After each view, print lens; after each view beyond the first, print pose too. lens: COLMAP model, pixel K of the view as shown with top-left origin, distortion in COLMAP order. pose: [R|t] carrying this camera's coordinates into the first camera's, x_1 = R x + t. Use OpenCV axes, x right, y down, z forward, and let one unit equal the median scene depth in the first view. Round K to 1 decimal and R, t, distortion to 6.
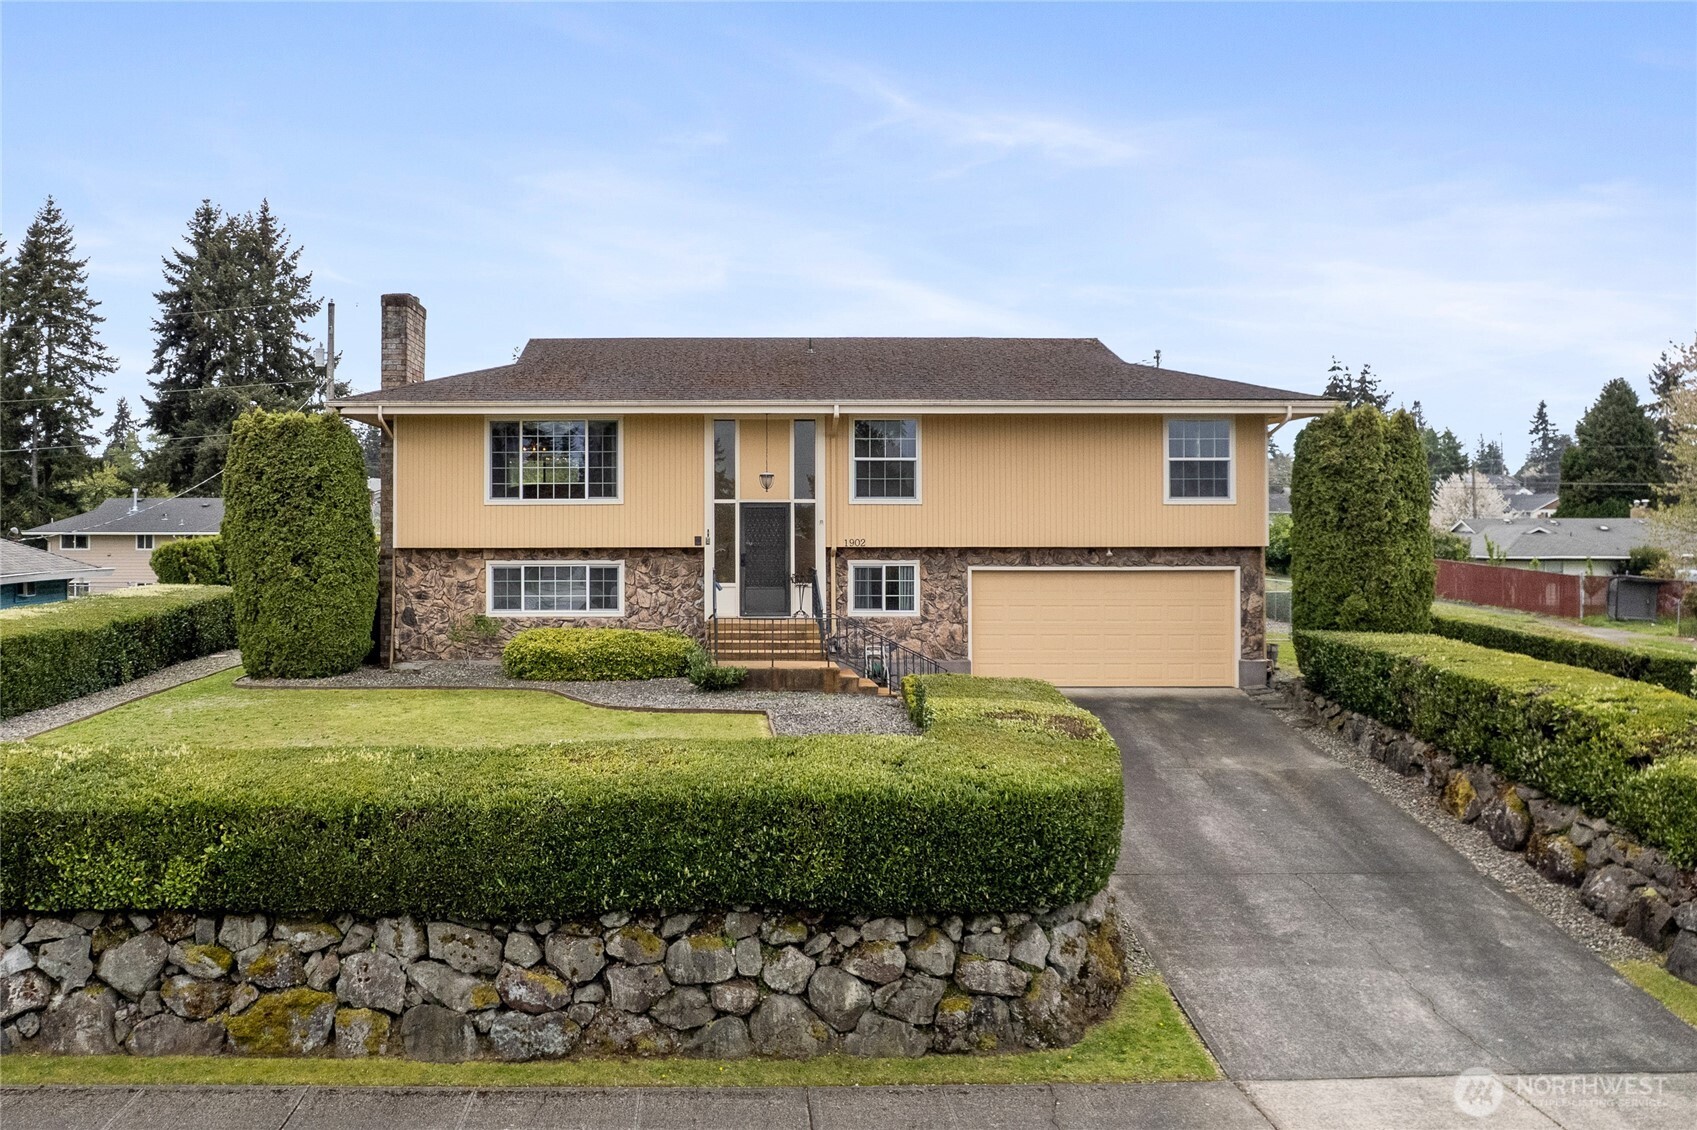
lens RADIAL K [[1534.9, 0, 686.0], [0, 1534.9, 517.4], [0, 0, 1]] dist [-0.058608, 0.019601]
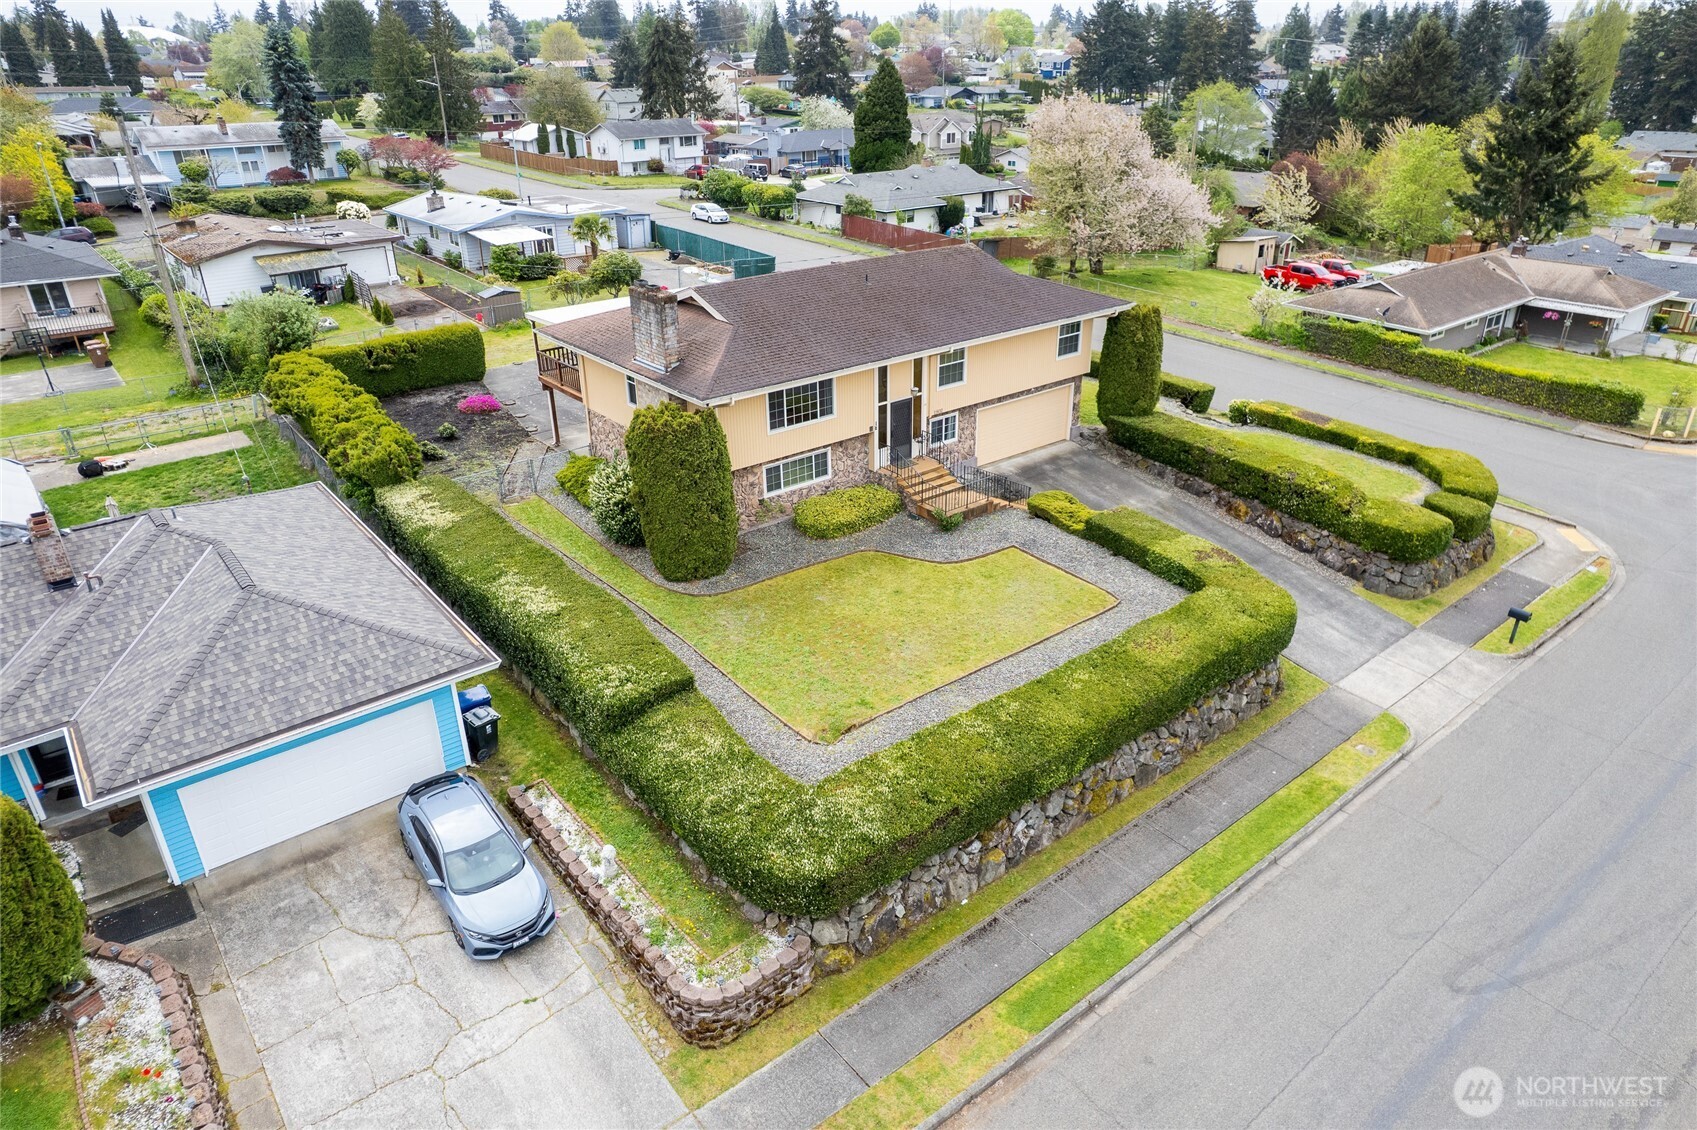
lens RADIAL K [[1089.5, 0, 862.5], [0, 1089.5, 597.9], [0, 0, 1]] dist [-0.073225, 0.062220]
pose [[0.768288, -0.301311, 0.564753, -0.744647], [0.006311, 0.885804, 0.464016, -0.382062], [-0.640073, -0.352934, 0.682454, 0.110434]]
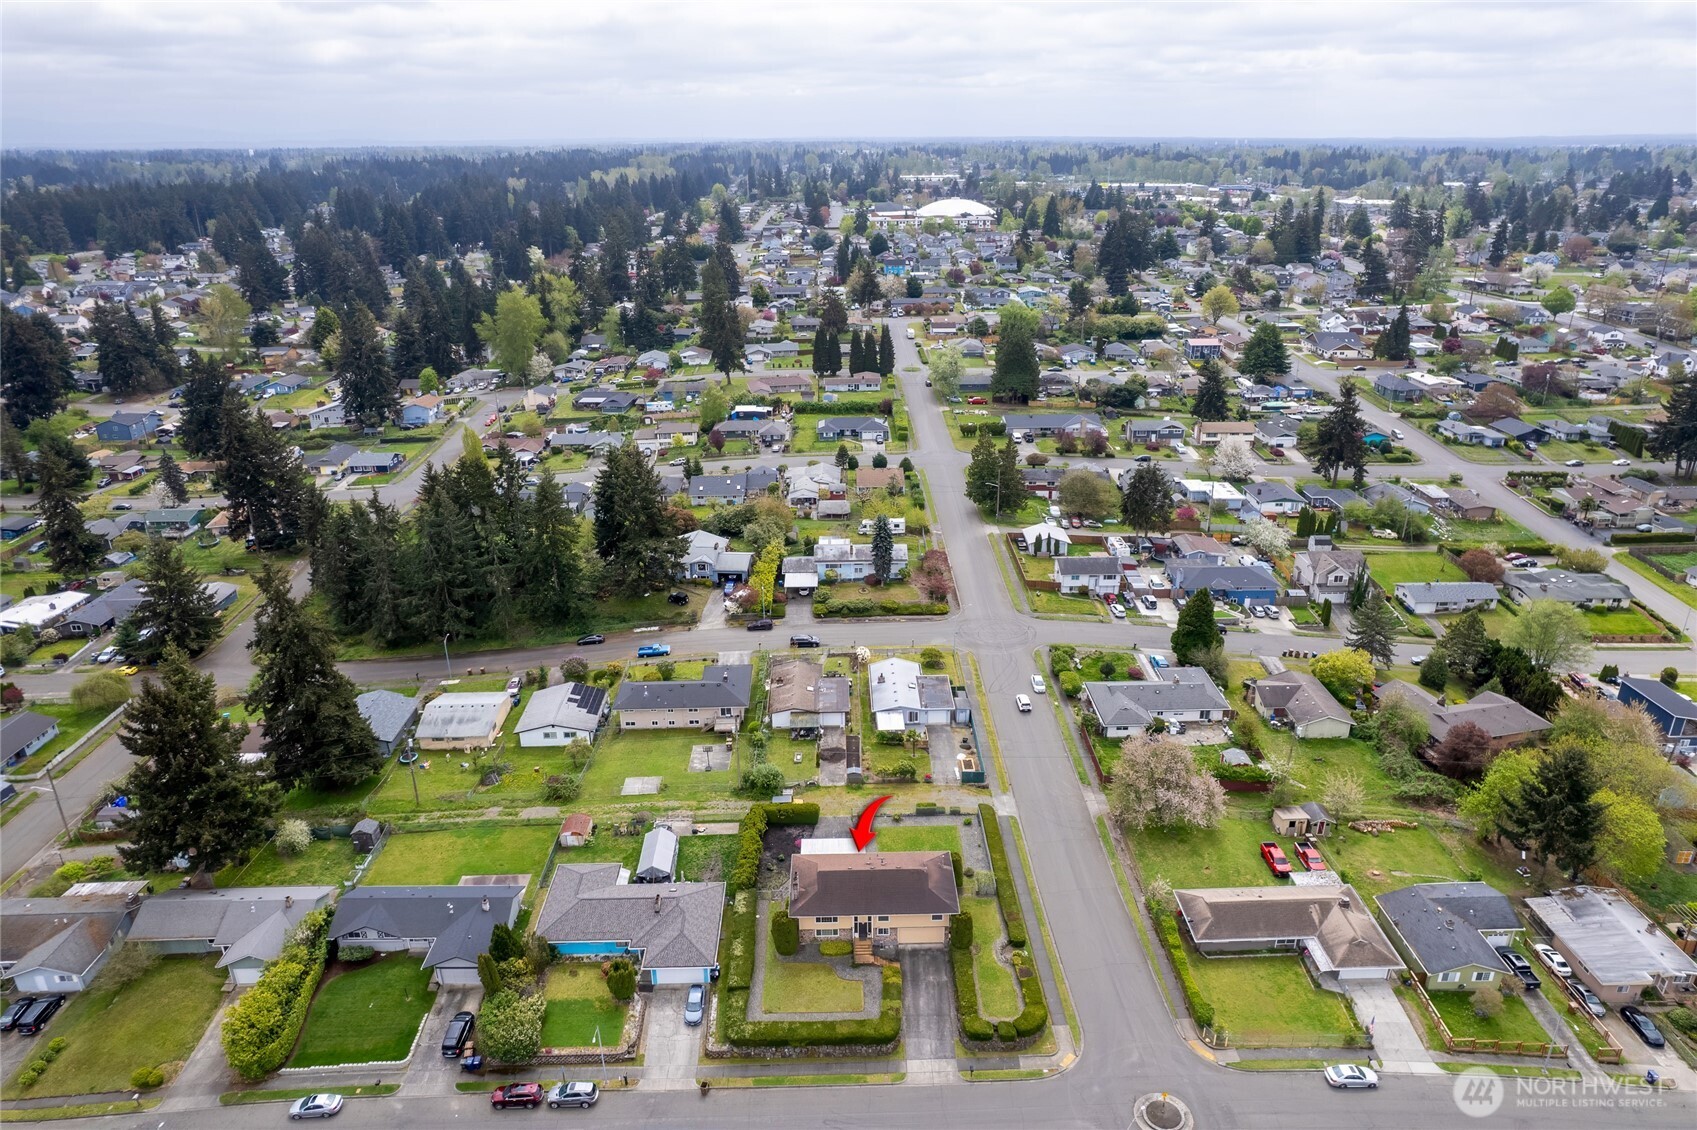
lens RADIAL K [[1089.5, 0, 862.5], [0, 1089.5, 597.9], [0, 0, 1]] dist [-0.073225, 0.062220]
pose [[0.999123, -0.014426, 0.039297, -0.096650], [-0.002788, 0.913730, 0.406313, -2.858444], [-0.041768, -0.406067, 0.912888, -2.308521]]
